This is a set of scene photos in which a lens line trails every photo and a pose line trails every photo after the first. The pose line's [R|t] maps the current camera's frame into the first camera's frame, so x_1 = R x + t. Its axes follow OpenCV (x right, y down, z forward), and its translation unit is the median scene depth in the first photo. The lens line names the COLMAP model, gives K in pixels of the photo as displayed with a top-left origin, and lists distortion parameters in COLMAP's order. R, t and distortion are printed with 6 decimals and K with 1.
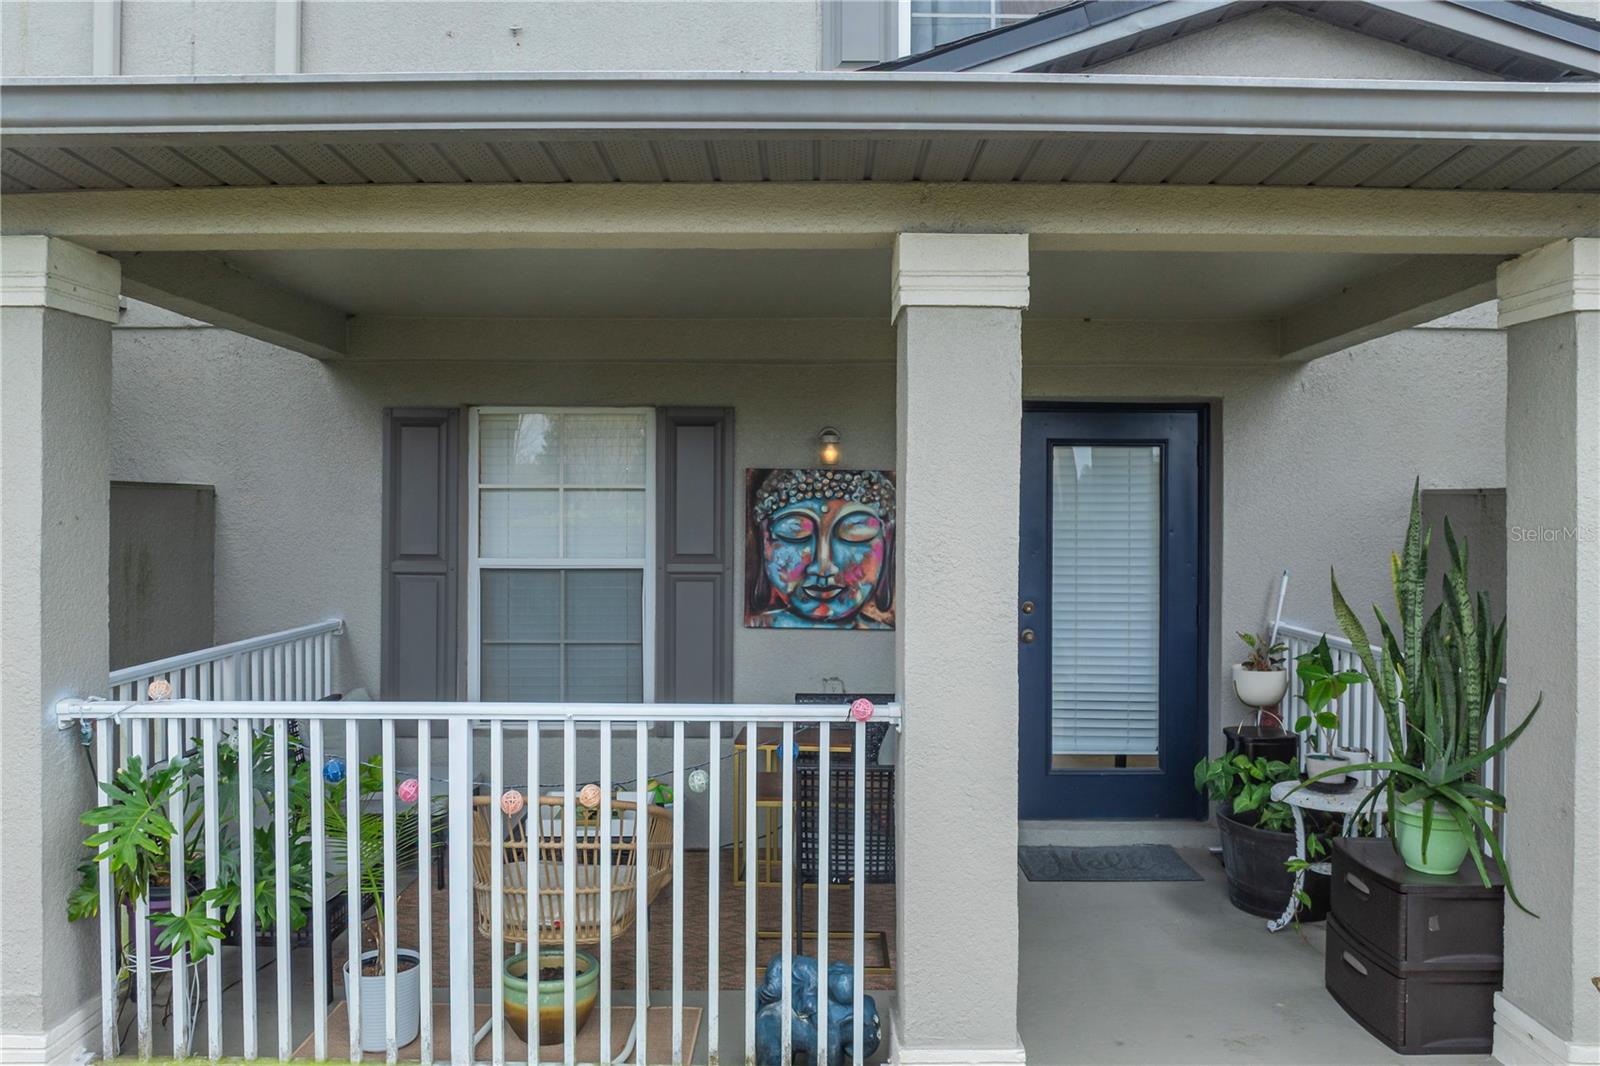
lens RADIAL K [[1072.7, 0, 800.0], [0, 1072.7, 533.0], [0, 0, 1]] dist [-0.027654, -0.000951]
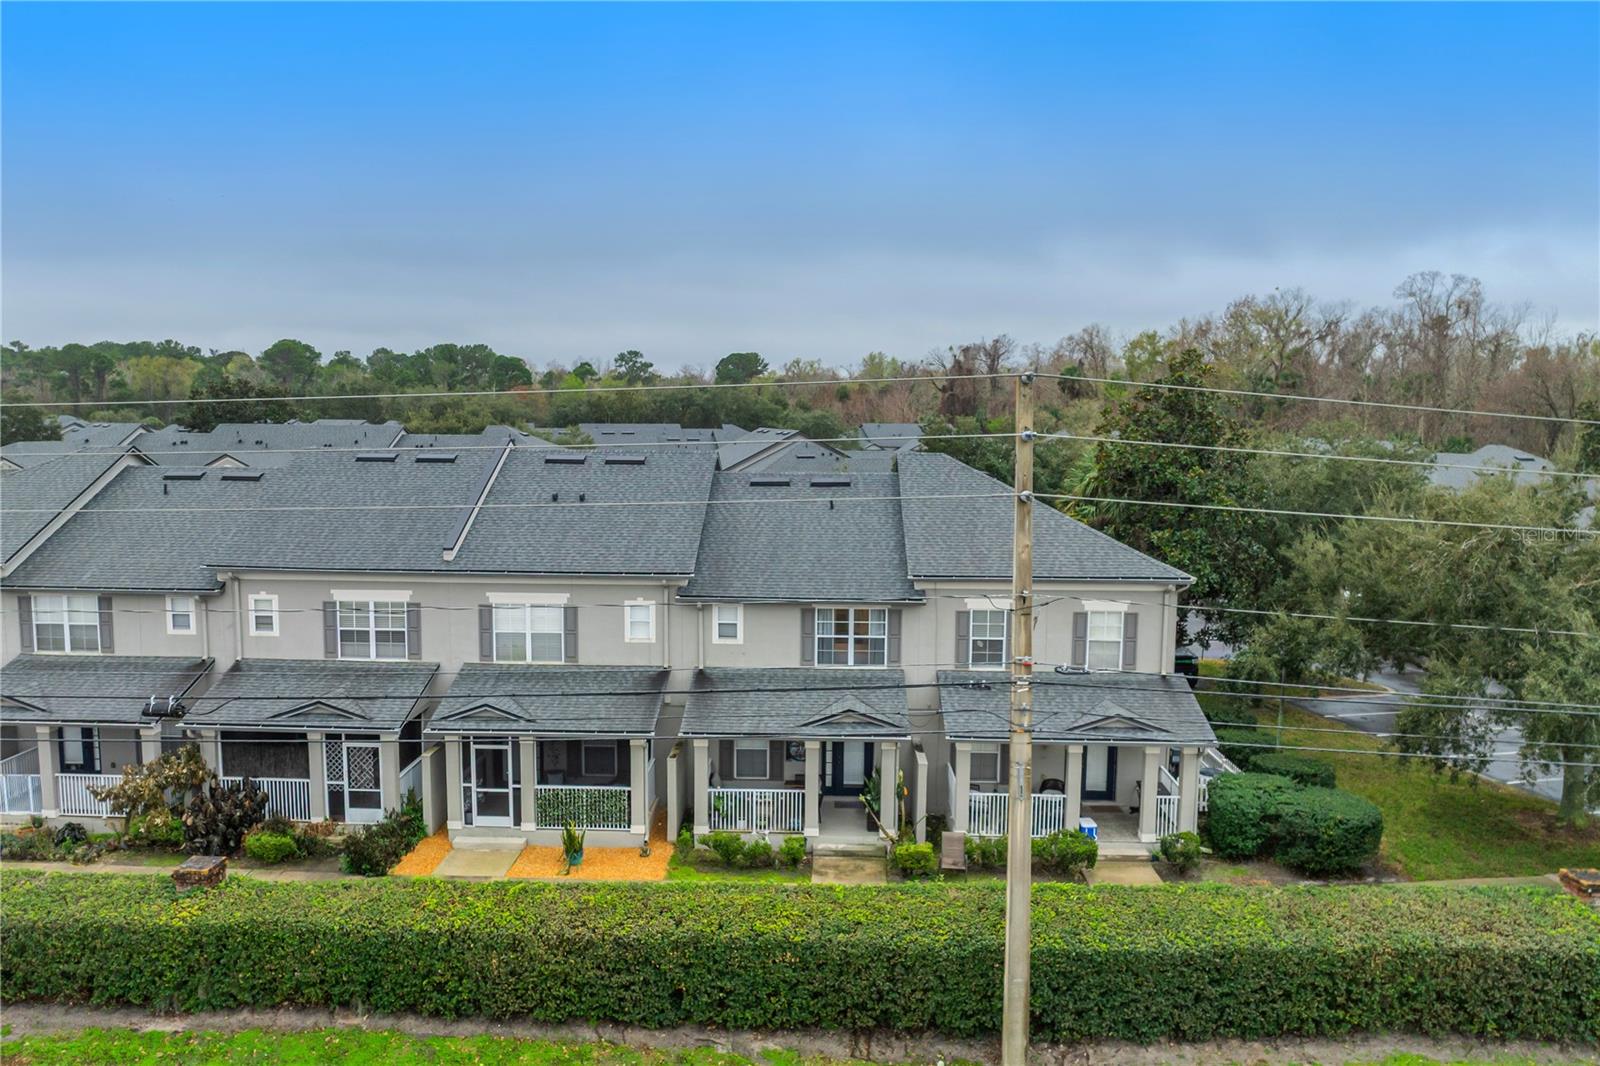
lens RADIAL K [[1189.8, 0, 800.0], [0, 1189.8, 533.0], [0, 0, 1]] dist [0.001202, -0.003074]
pose [[0.999688, 0.006885, -0.023993, 0.218621], [-0.004081, 0.993354, 0.115031, -2.467982], [0.024625, -0.114897, 0.993072, -6.824983]]
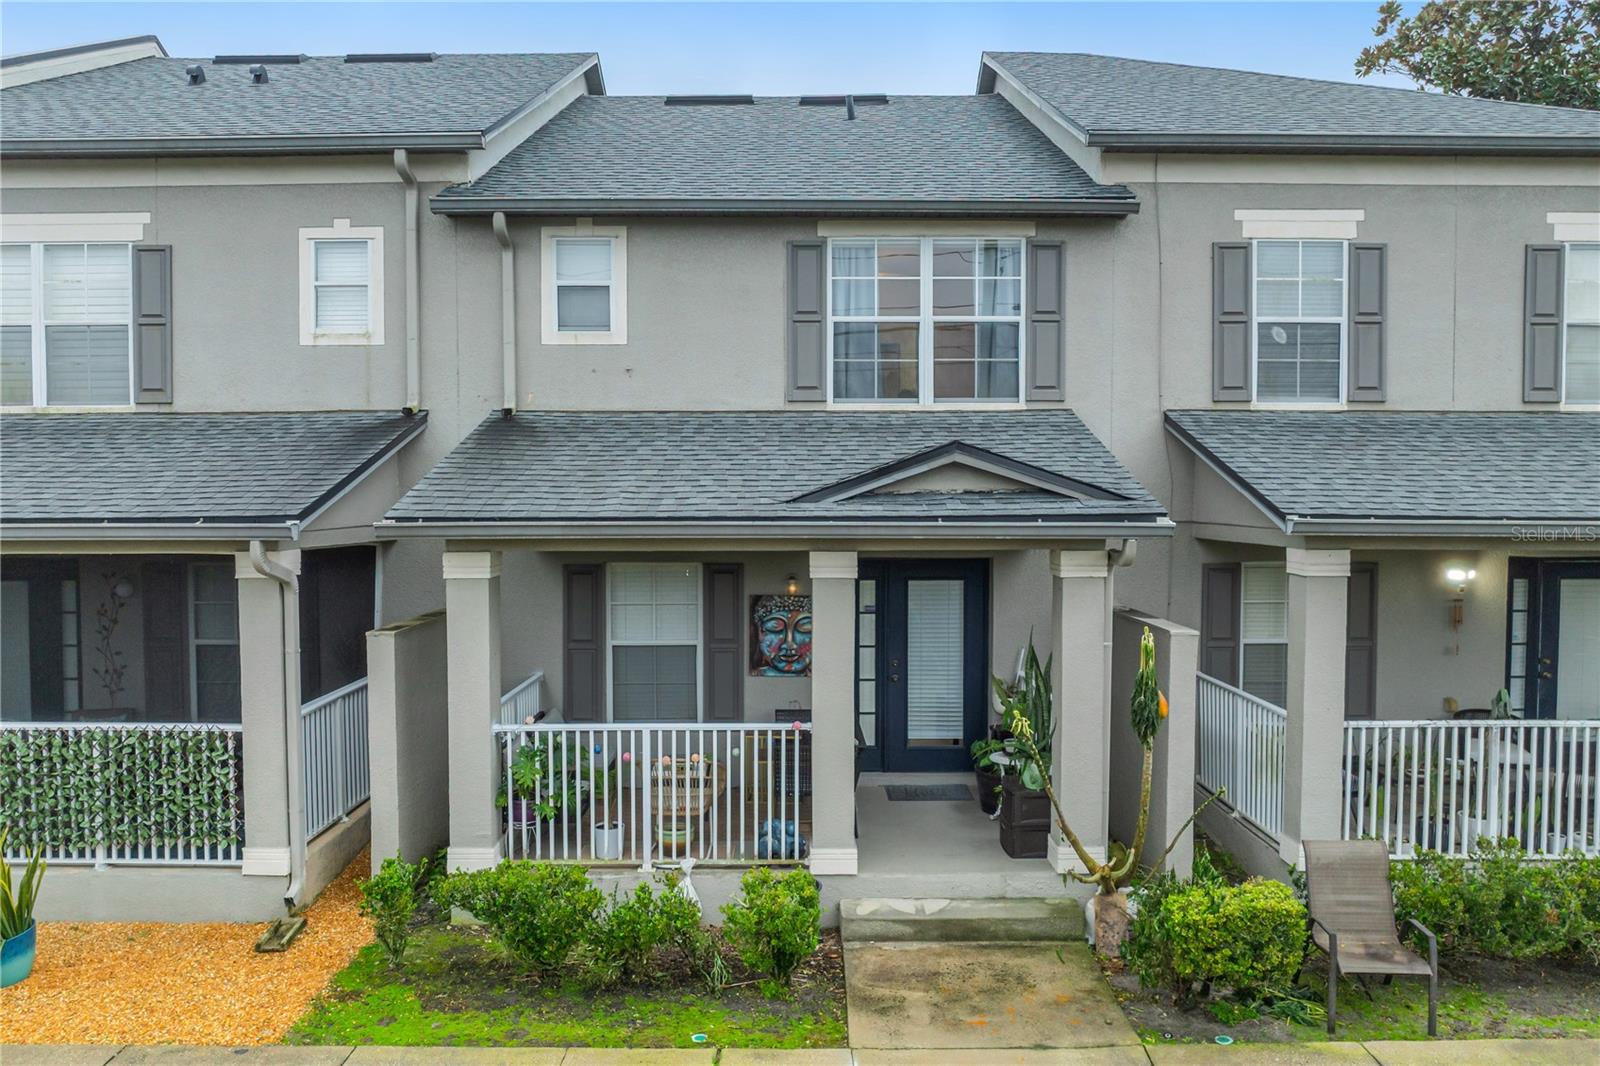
lens RADIAL K [[1147.9, 0, 800.0], [0, 1147.9, 533.0], [0, 0, 1]] dist [-0.030715, -0.000902]
pose [[0.999966, -0.005224, 0.006362, 0.040634], [0.005008, 0.999426, 0.033500, -0.339327], [-0.006533, -0.033467, 0.999418, -1.522777]]
